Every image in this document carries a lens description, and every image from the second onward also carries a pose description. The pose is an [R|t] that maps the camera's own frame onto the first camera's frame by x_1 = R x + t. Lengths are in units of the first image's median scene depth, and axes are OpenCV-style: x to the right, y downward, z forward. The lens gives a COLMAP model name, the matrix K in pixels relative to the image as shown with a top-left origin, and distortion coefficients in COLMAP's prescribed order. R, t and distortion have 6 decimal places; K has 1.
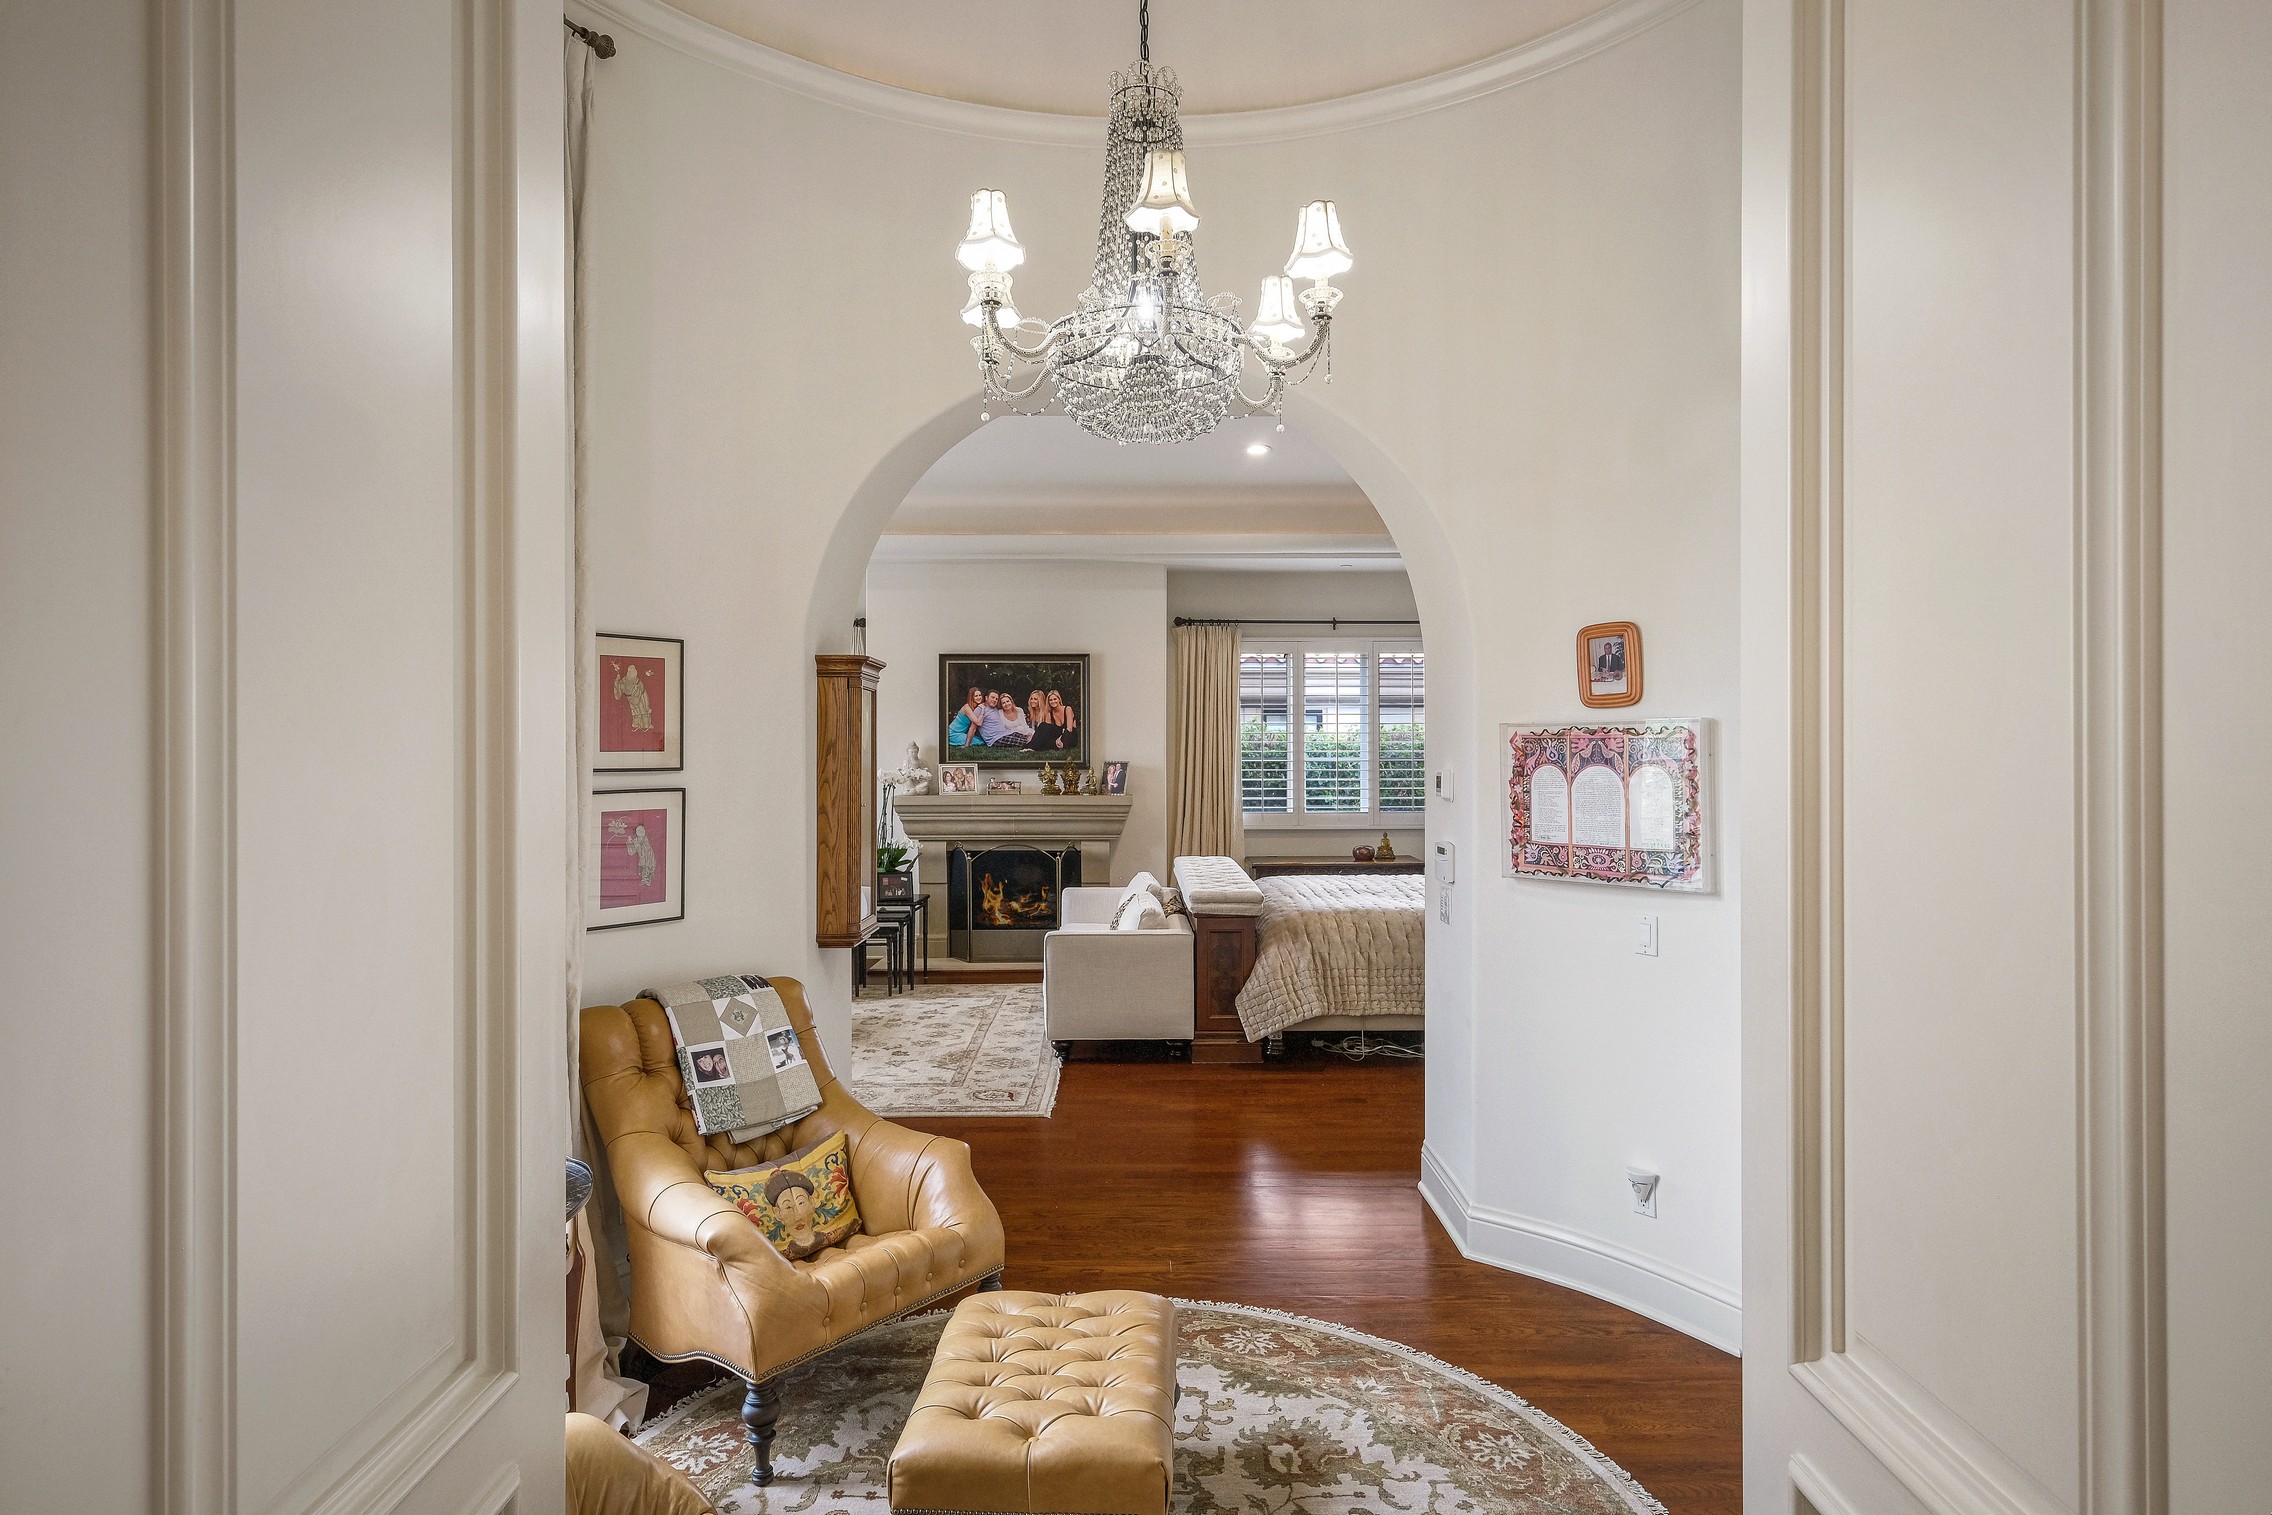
lens RADIAL K [[1206.0, 0, 1133.4], [0, 1206.0, 758.5], [0, 0, 1]] dist [0.001548, 0.000218]
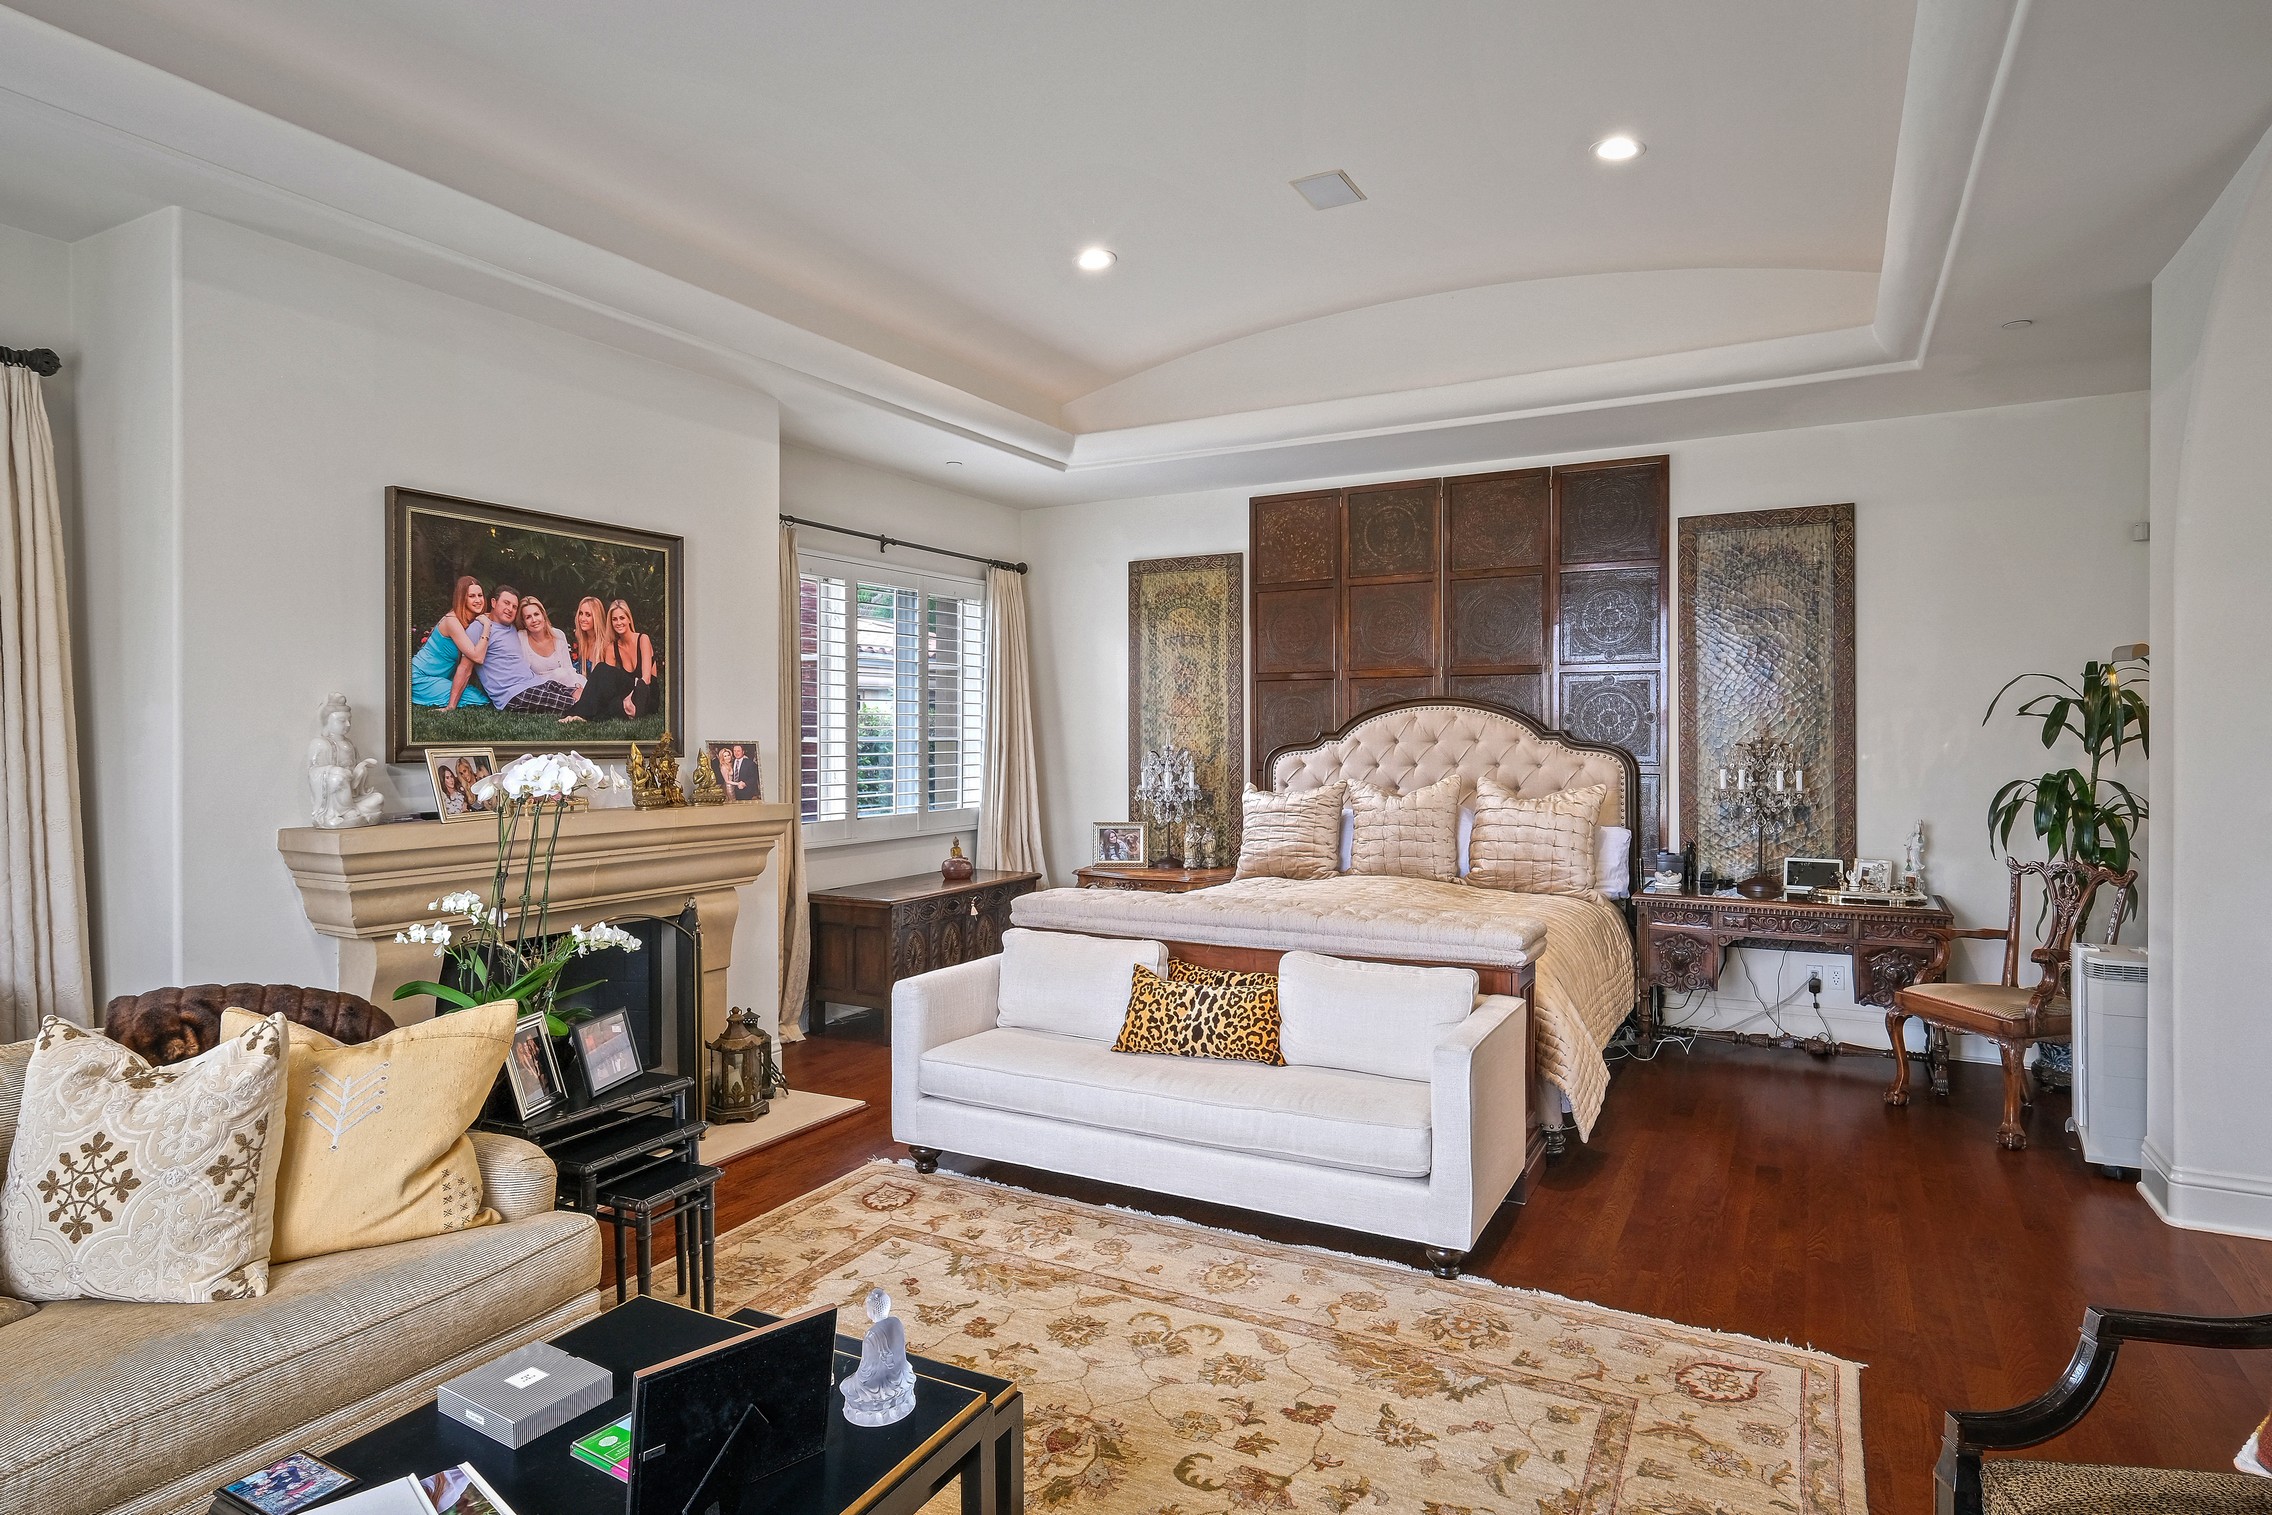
lens RADIAL K [[1206.0, 0, 1139.7], [0, 1206.0, 754.0], [0, 0, 1]] dist [0.001548, 0.000218]
pose [[0.474588, -0.014254, 0.880093, -0.406072], [-0.001446, 0.999855, 0.016974, -0.001326], [-0.880207, -0.009328, 0.474498, 0.570997]]
